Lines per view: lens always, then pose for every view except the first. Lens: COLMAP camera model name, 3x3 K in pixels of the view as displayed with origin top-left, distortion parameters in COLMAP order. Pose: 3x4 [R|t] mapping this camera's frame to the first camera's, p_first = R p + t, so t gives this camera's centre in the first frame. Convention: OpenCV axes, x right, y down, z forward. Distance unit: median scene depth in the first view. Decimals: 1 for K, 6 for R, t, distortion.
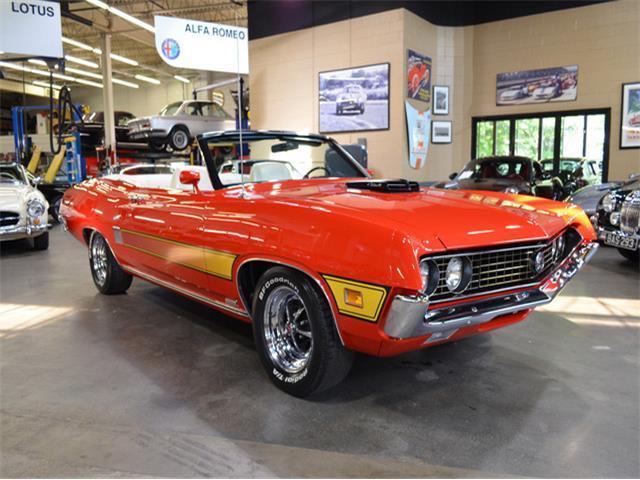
lens RADIAL K [[492.3, 0, 319.5], [0, 492.3, 205.1], [0, 0, 1]] dist [-0.015934, 0.002737]
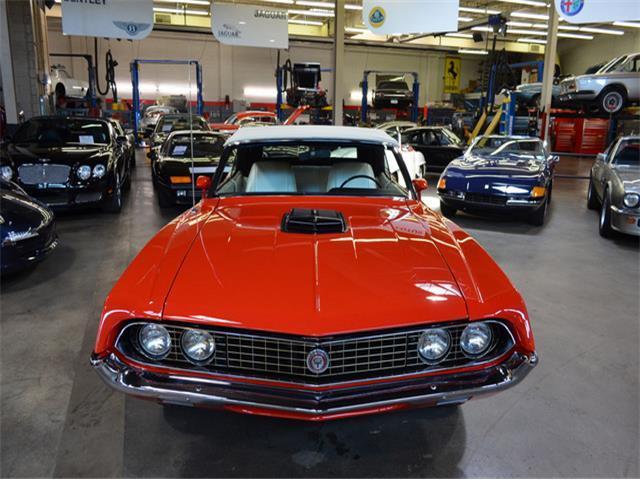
lens RADIAL K [[492.3, 0, 319.5], [0, 492.3, 205.1], [0, 0, 1]] dist [-0.015934, 0.002737]
pose [[0.566025, 0.168384, -0.807008, 0.199691], [-0.084458, 0.985612, 0.146412, -0.051740], [0.820050, -0.014715, 0.572102, 0.123883]]
